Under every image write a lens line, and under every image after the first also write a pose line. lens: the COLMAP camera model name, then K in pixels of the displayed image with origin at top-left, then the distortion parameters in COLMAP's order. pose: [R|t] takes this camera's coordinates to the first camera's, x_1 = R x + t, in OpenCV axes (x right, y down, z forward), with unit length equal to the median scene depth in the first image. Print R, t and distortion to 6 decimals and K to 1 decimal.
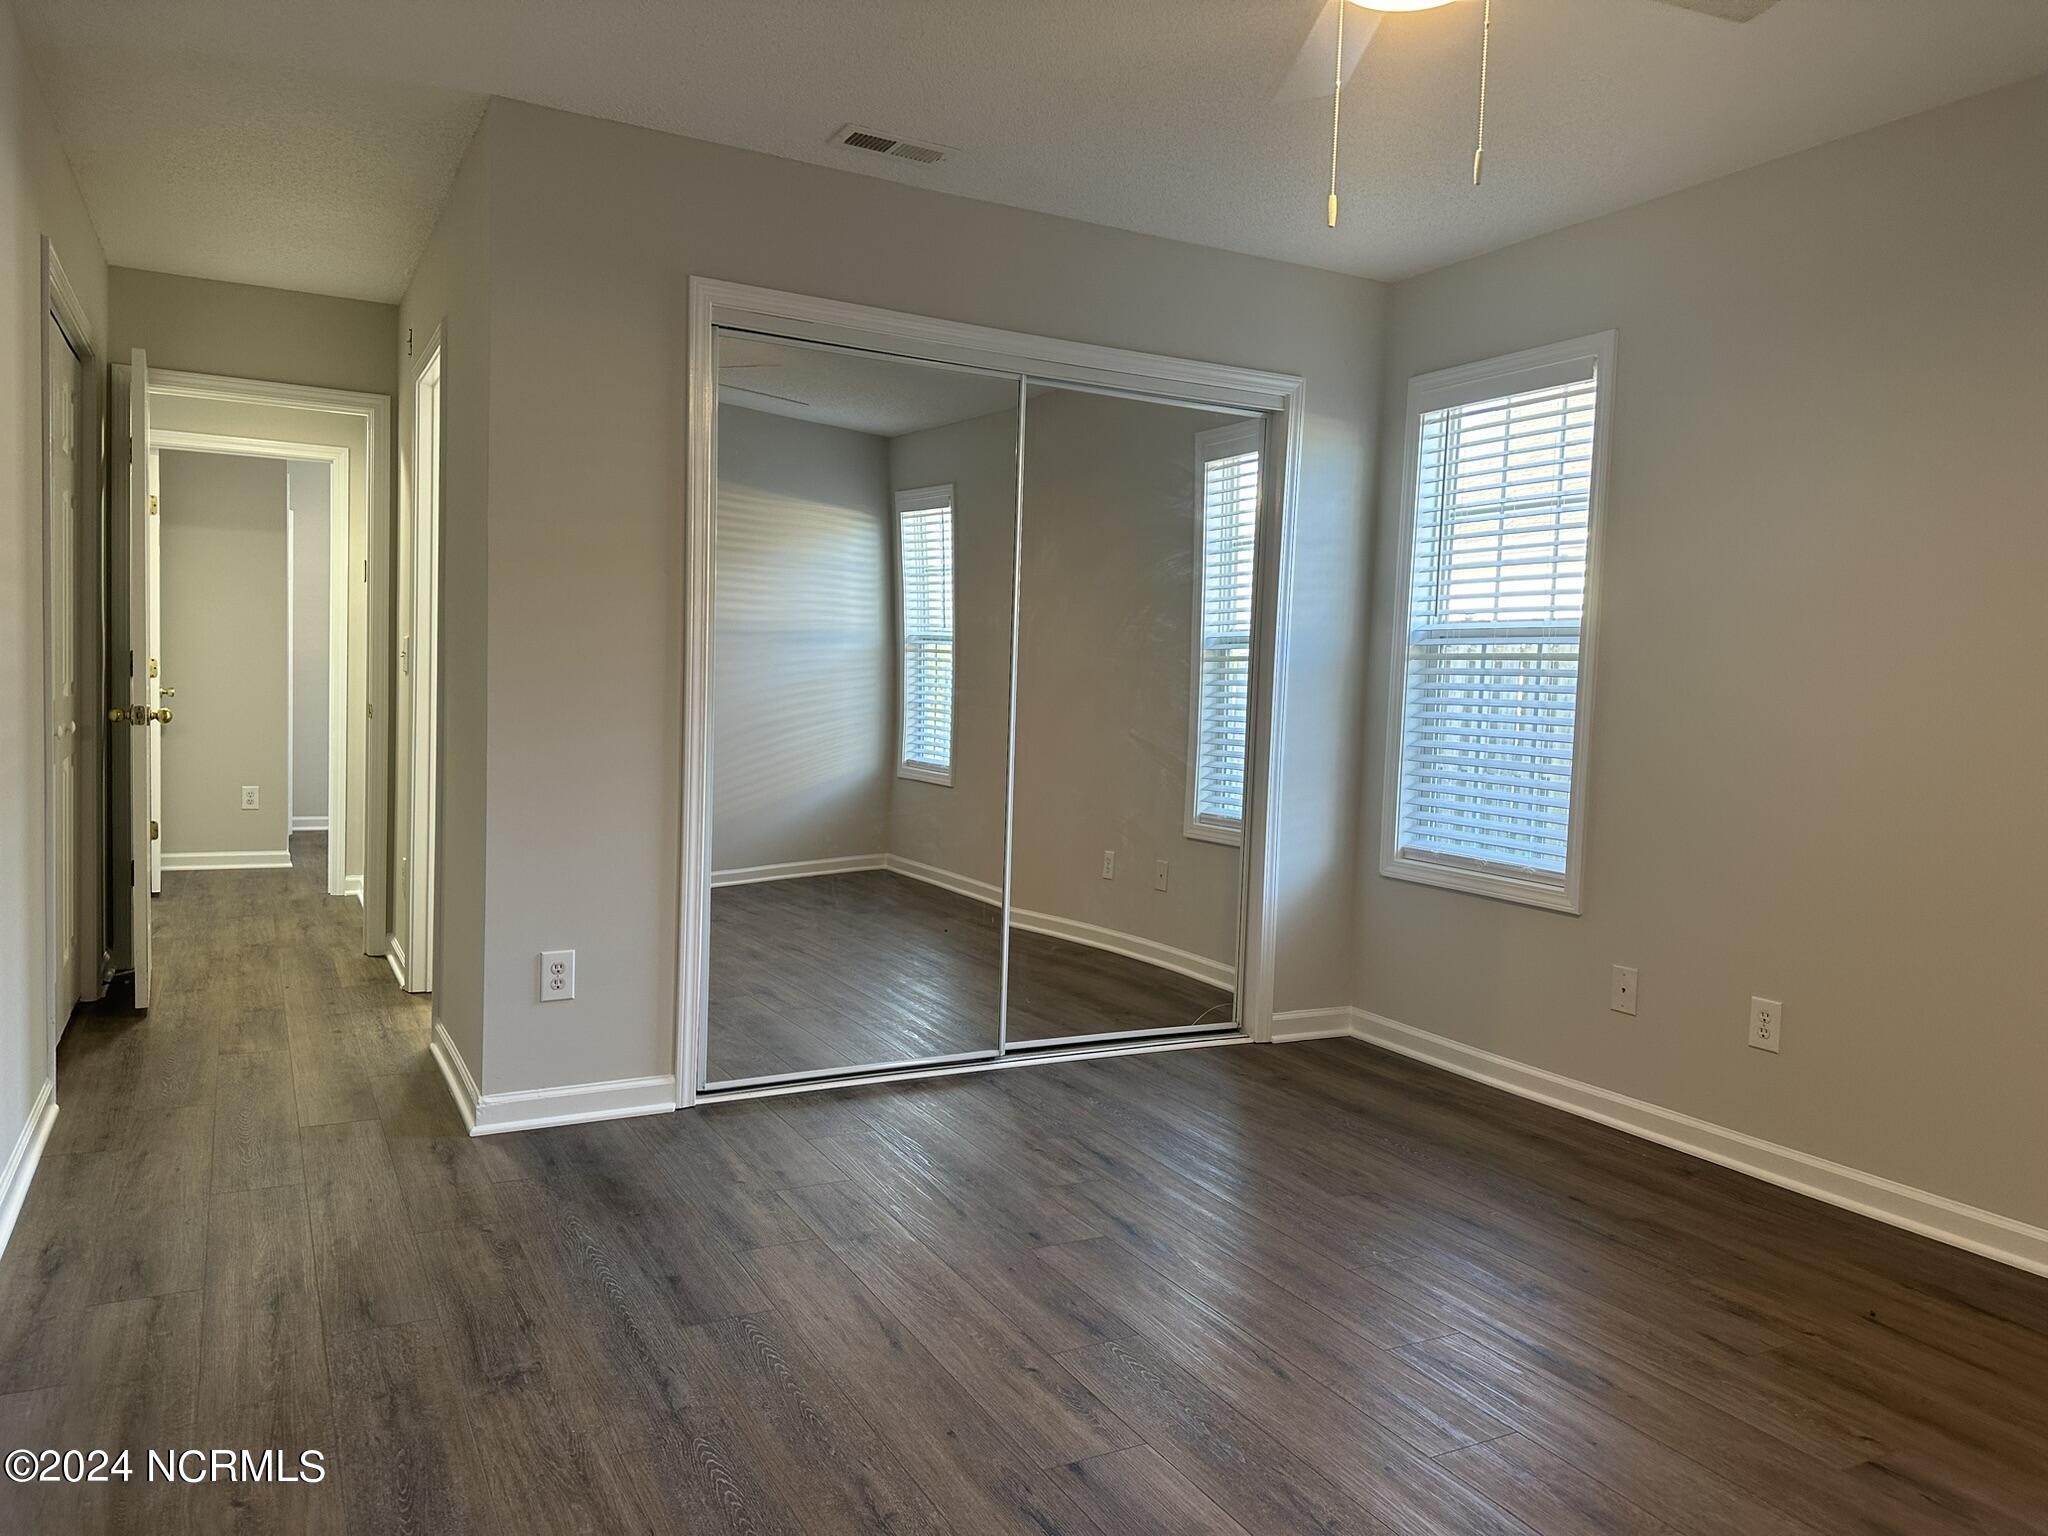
lens RADIAL K [[1428.2, 0, 1024.0], [0, 1428.2, 768.0], [0, 0, 1]] dist [0.112766, -0.166693]
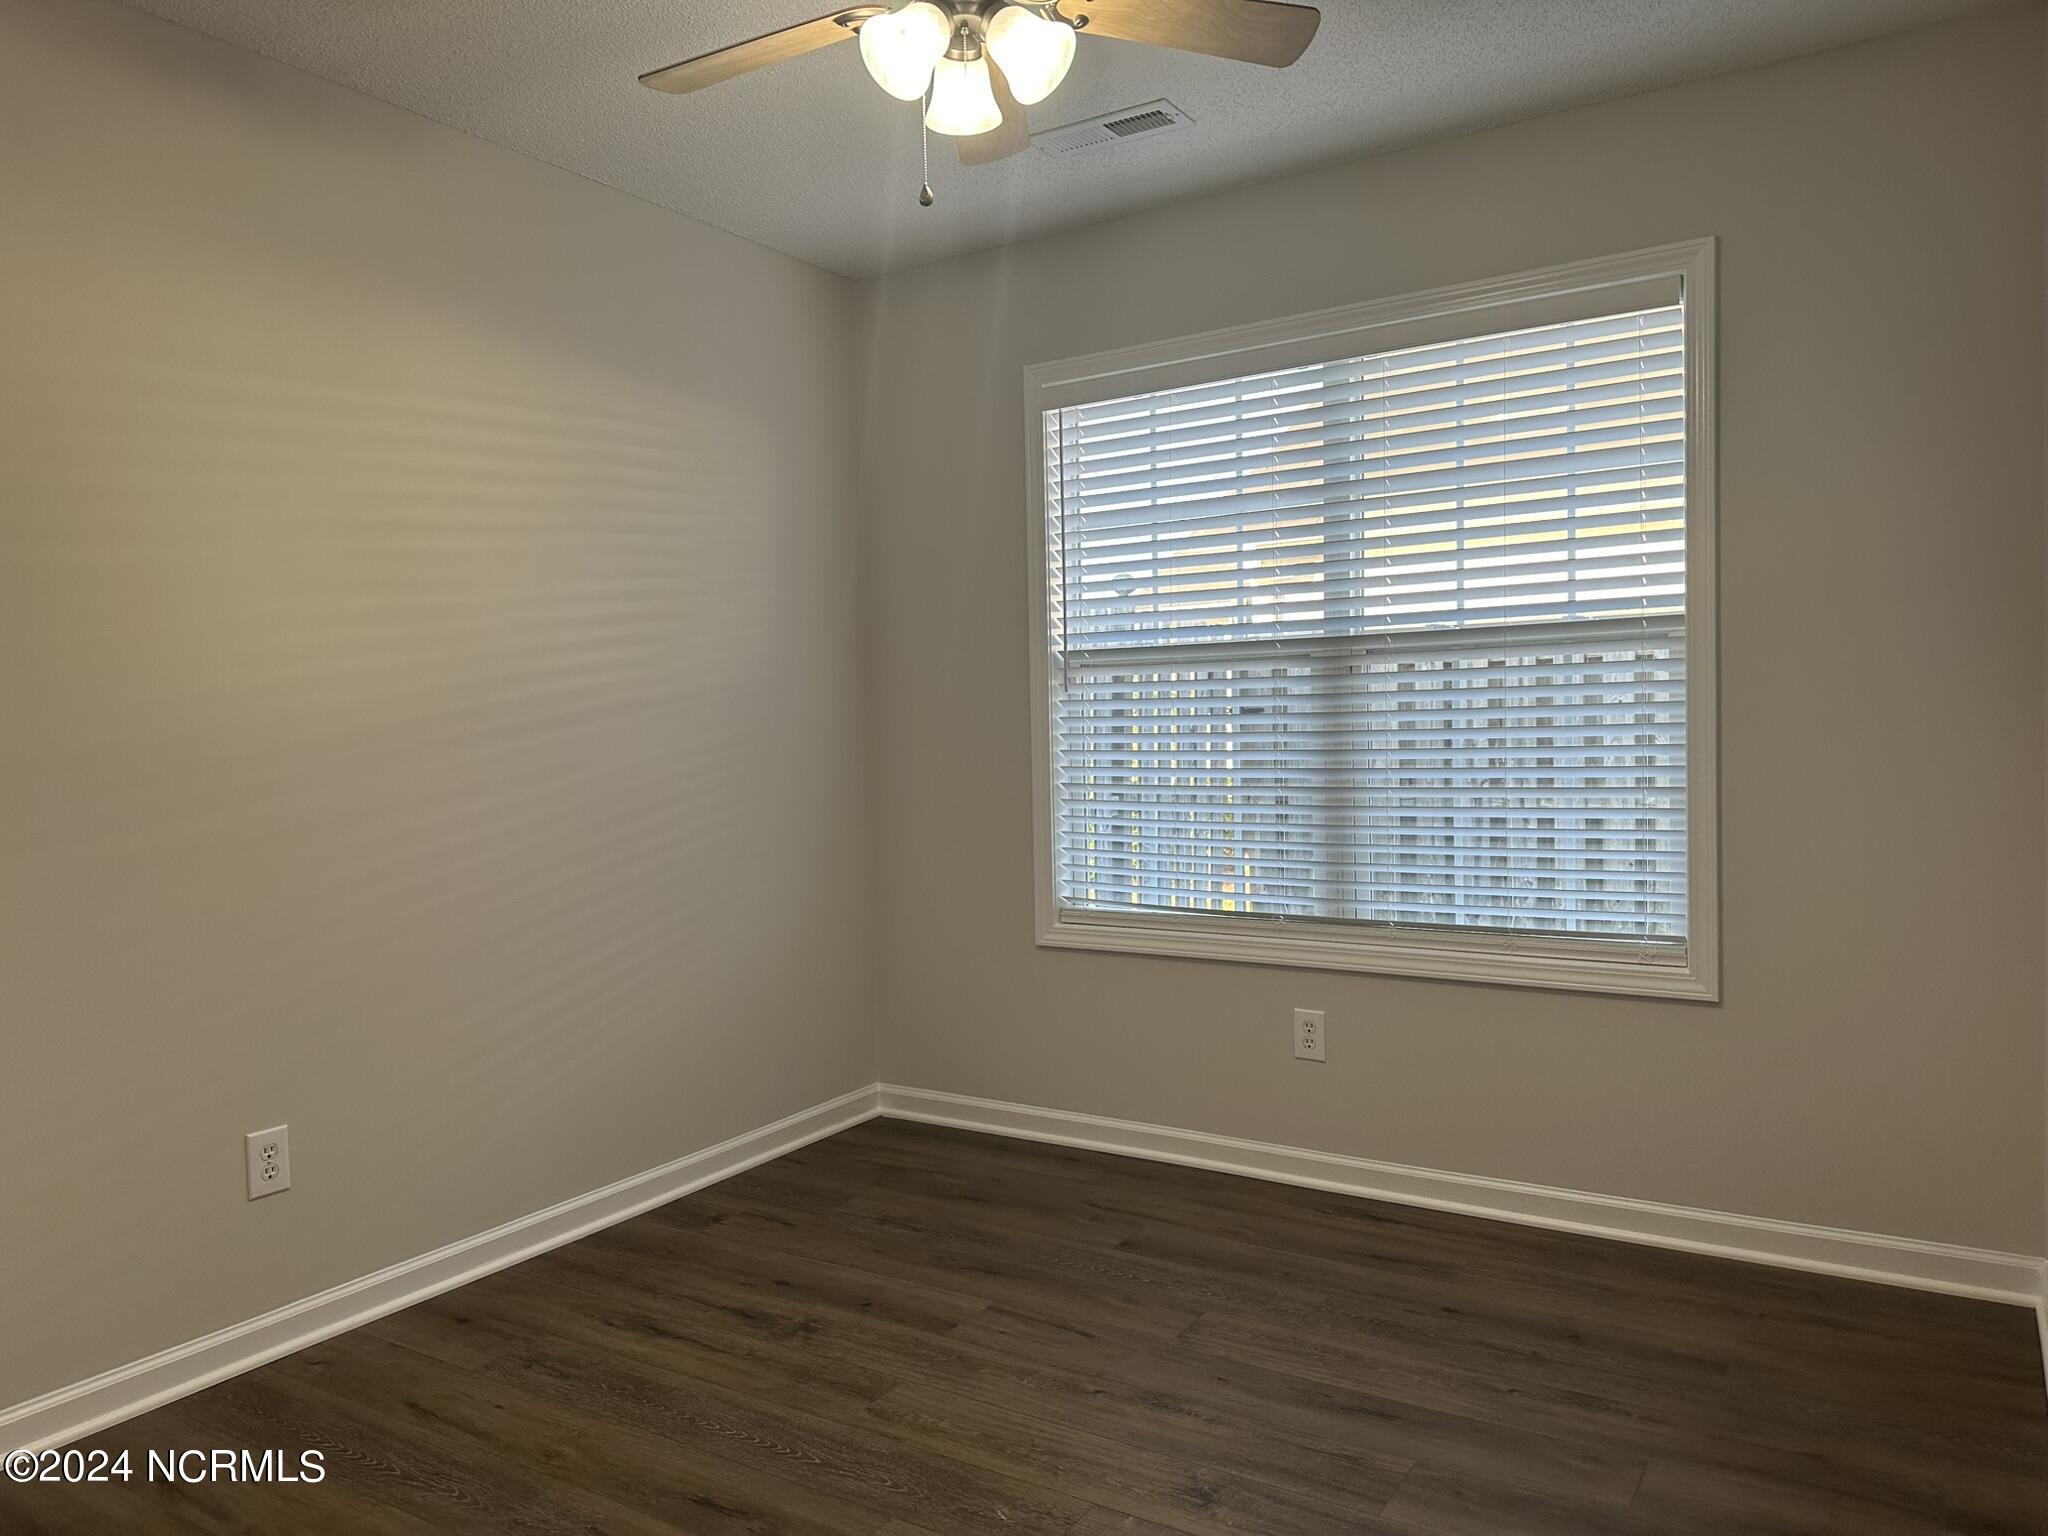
lens RADIAL K [[1428.2, 0, 1024.0], [0, 1428.2, 768.0], [0, 0, 1]] dist [0.112766, -0.166693]
pose [[0.884063, -0.075356, 0.461252, -0.153500], [0.089068, 0.995993, -0.007995, -0.024645], [-0.458801, 0.048151, 0.887233, 0.259284]]
